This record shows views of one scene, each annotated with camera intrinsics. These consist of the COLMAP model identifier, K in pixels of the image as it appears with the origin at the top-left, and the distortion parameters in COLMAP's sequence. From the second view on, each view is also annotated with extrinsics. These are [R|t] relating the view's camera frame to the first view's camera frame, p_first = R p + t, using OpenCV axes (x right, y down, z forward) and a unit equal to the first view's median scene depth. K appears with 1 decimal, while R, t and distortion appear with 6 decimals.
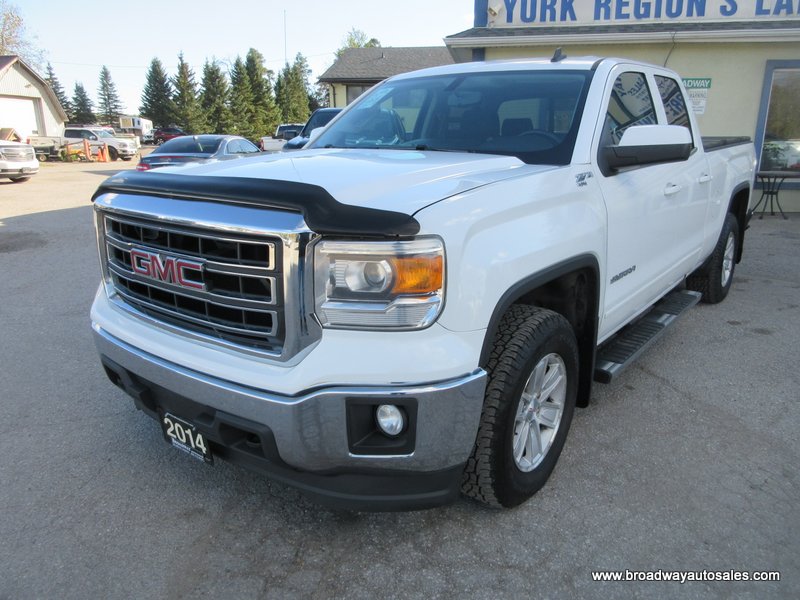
lens RADIAL K [[604.0, 0, 402.7], [0, 604.0, 298.7], [0, 0, 1]] dist [0.007833, 0.002688]
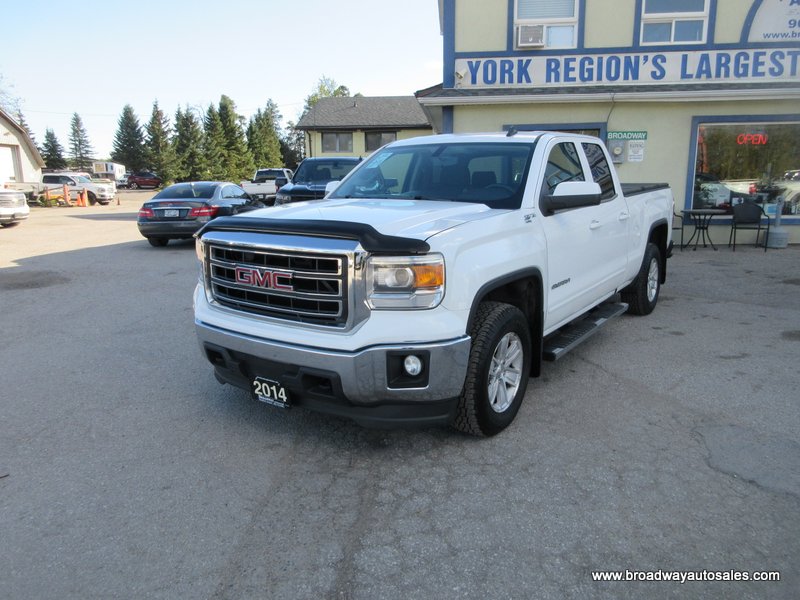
lens RADIAL K [[604.0, 0, 403.6], [0, 604.0, 296.6], [0, 0, 1]] dist [0.007833, 0.002688]
pose [[0.998587, -0.017818, 0.050065, -0.073084], [0.021206, 0.997462, -0.067967, 0.073321], [-0.048726, 0.068933, 0.996431, -0.373889]]
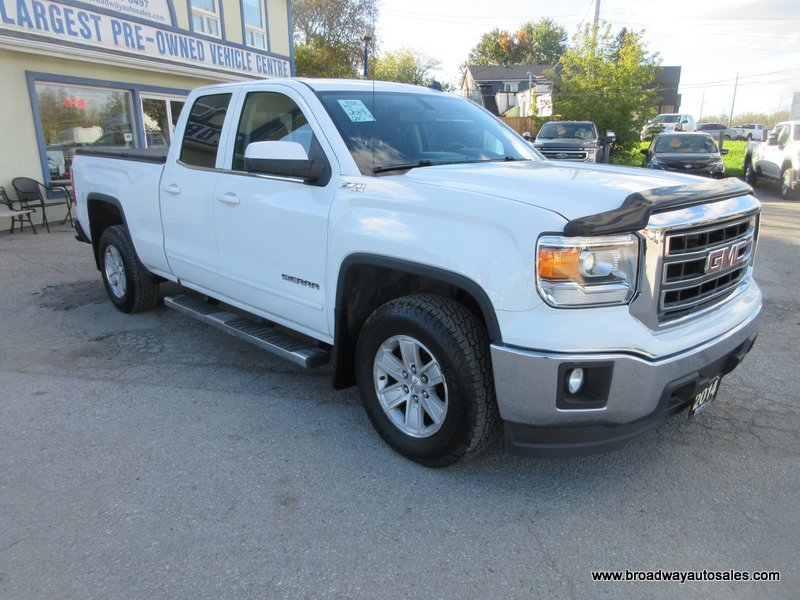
lens RADIAL K [[604.0, 0, 401.4], [0, 604.0, 297.2], [0, 0, 1]] dist [0.007833, 0.002688]
pose [[0.139063, -0.247874, 0.958760, -1.137606], [0.262498, 0.942761, 0.205664, -0.270933], [-0.954859, 0.223072, 0.196170, 0.941892]]
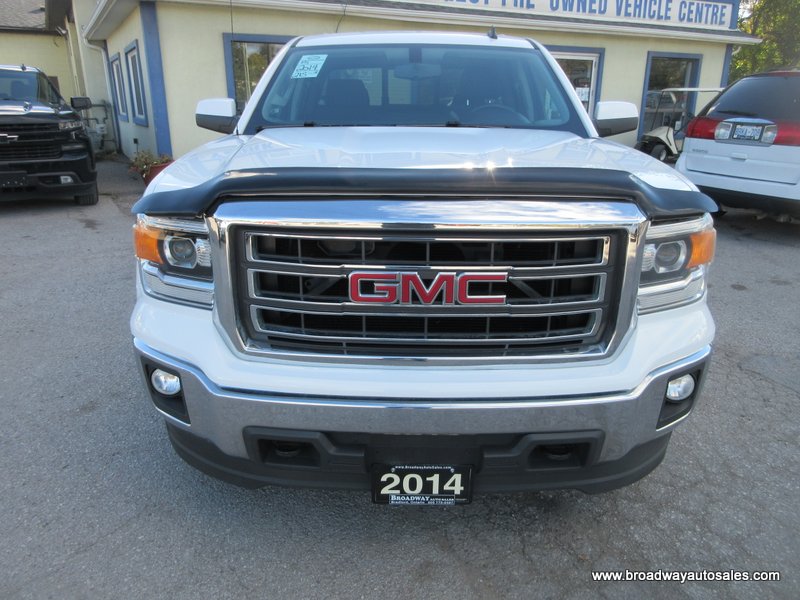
lens RADIAL K [[604.0, 0, 401.6], [0, 604.0, 298.2], [0, 0, 1]] dist [0.007833, 0.002688]
pose [[0.788768, -0.187383, 0.585434, -0.591444], [0.155100, 0.982257, 0.105428, -0.083862], [-0.594802, 0.007642, 0.803836, 0.252087]]
